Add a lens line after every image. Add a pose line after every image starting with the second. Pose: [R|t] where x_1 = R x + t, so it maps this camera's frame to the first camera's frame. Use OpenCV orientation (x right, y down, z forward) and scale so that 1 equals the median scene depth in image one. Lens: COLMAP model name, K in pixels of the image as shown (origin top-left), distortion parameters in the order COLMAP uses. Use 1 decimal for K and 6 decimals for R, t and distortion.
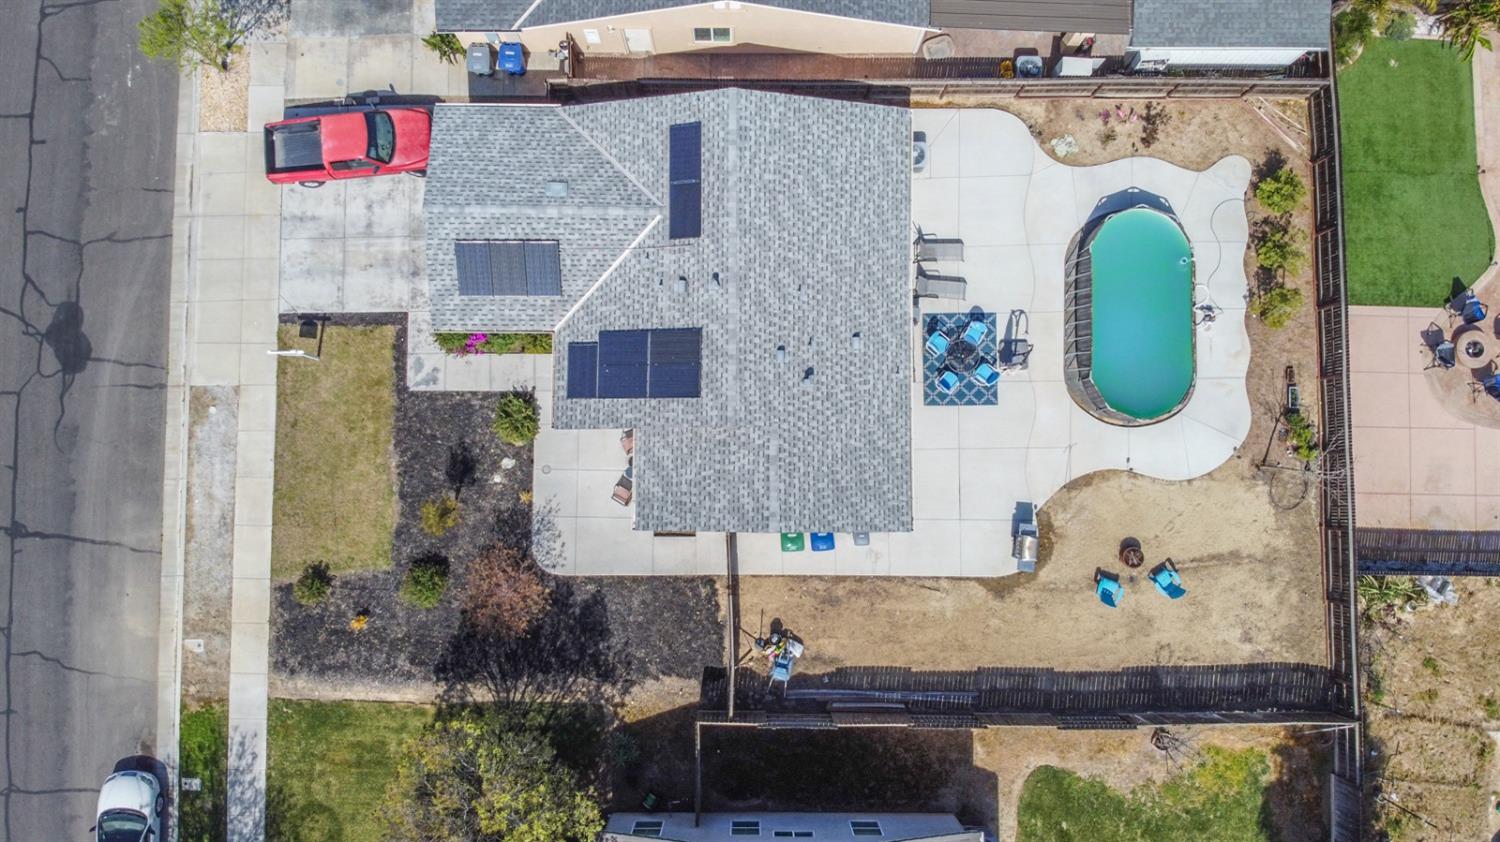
lens RADIAL K [[1089.9, 0, 750.0], [0, 1089.9, 421.0], [0, 0, 1]] dist [0.187269, -0.429627]
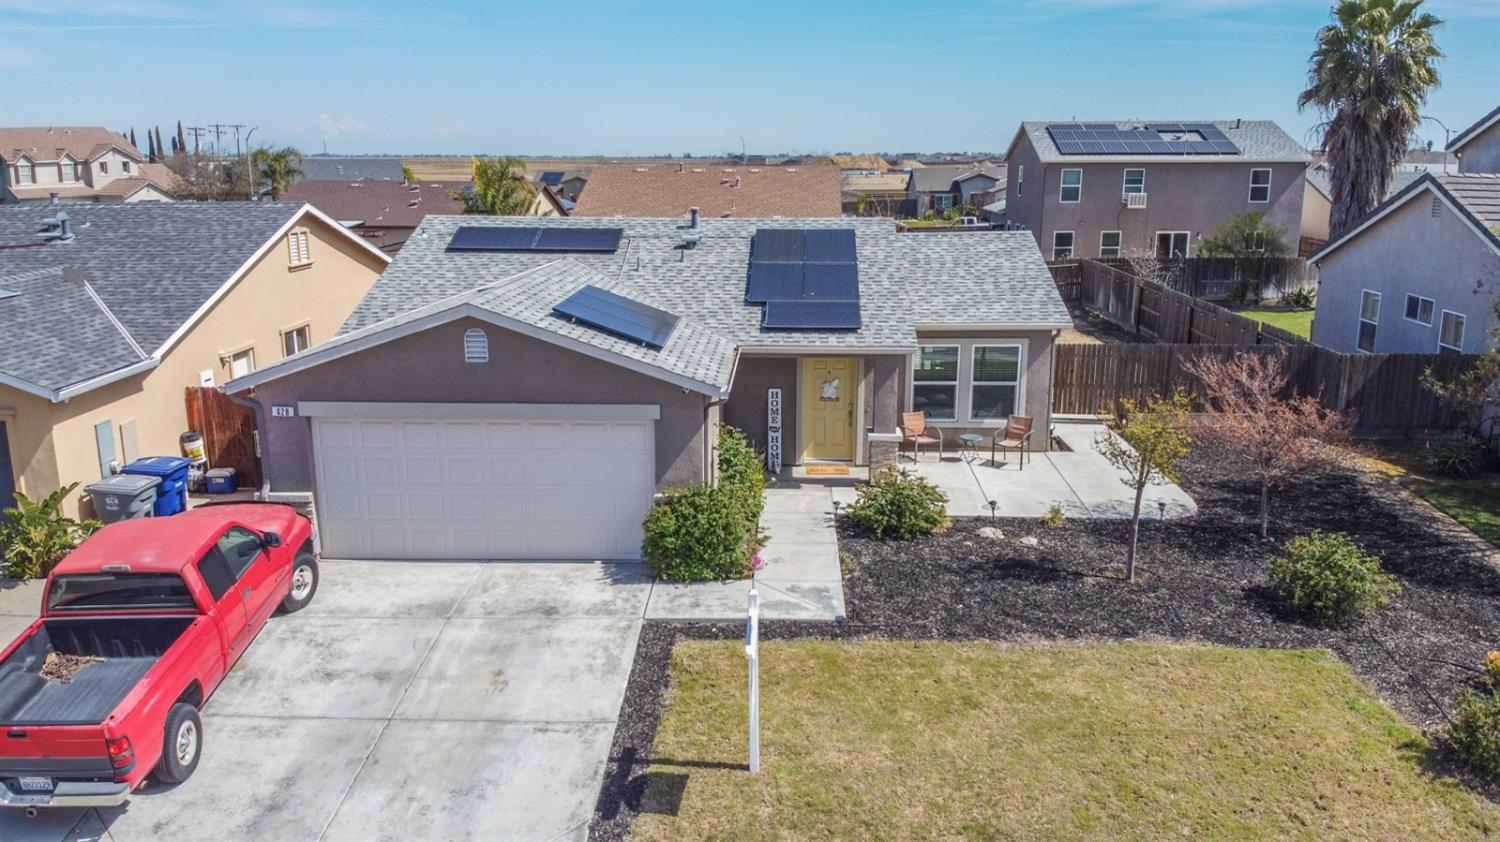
lens RADIAL K [[1101.3, 0, 742.7], [0, 1101.3, 417.6], [0, 0, 1]] dist [0.138717, -0.299913]
pose [[0.042103, -0.238270, 0.970286, -0.677318], [0.997614, 0.063217, -0.027765, -0.058118], [-0.054723, 0.969139, 0.240363, 0.845781]]
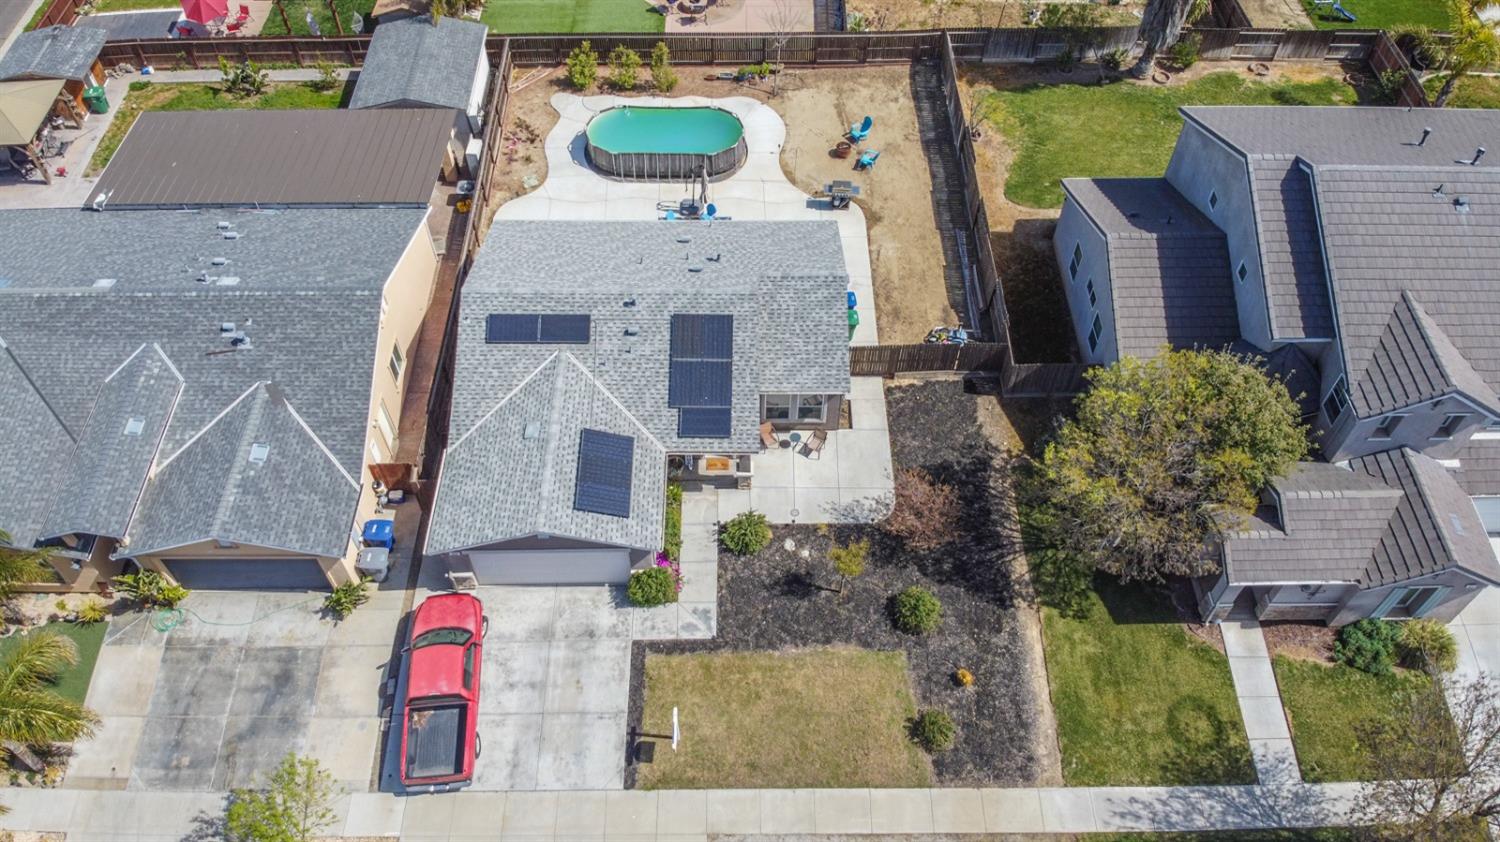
lens RADIAL K [[1065.8, 0, 750.0], [0, 1065.8, 421.0], [0, 0, 1]] dist [0.233060, -0.605424]
pose [[-0.009985, -0.793190, 0.608892, -0.728051], [0.998014, 0.029966, 0.055401, -0.055453], [-0.062189, 0.608236, 0.791316, 0.159265]]
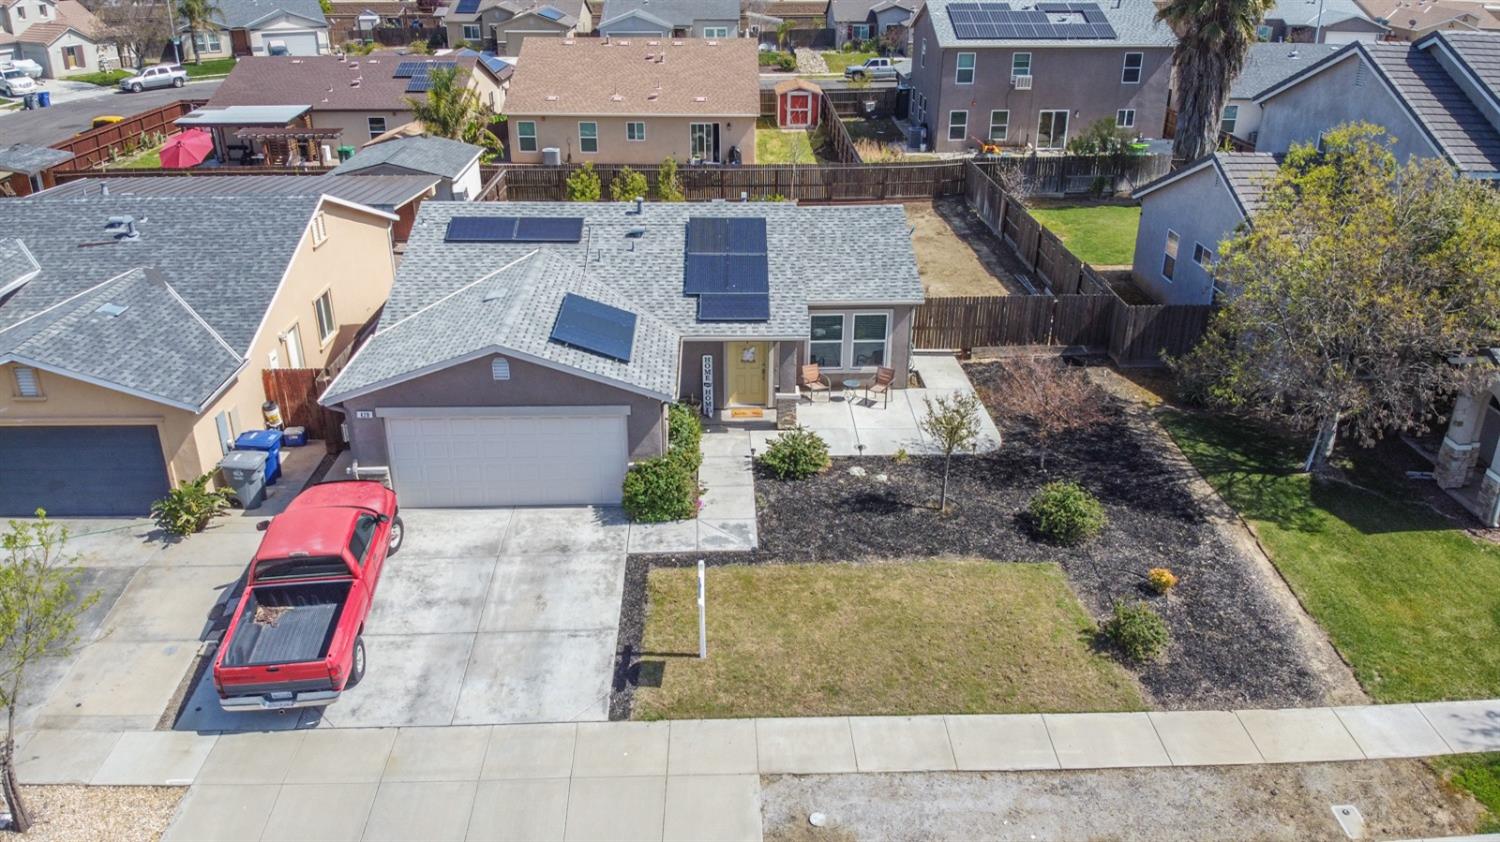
lens RADIAL K [[1089.9, 0, 750.0], [0, 1089.9, 421.0], [0, 0, 1]] dist [0.187269, -0.429627]
pose [[-0.033252, -0.417042, 0.908279, -0.831114], [0.997634, 0.040871, 0.055290, -0.068612], [-0.060180, 0.907968, 0.414696, 0.692570]]
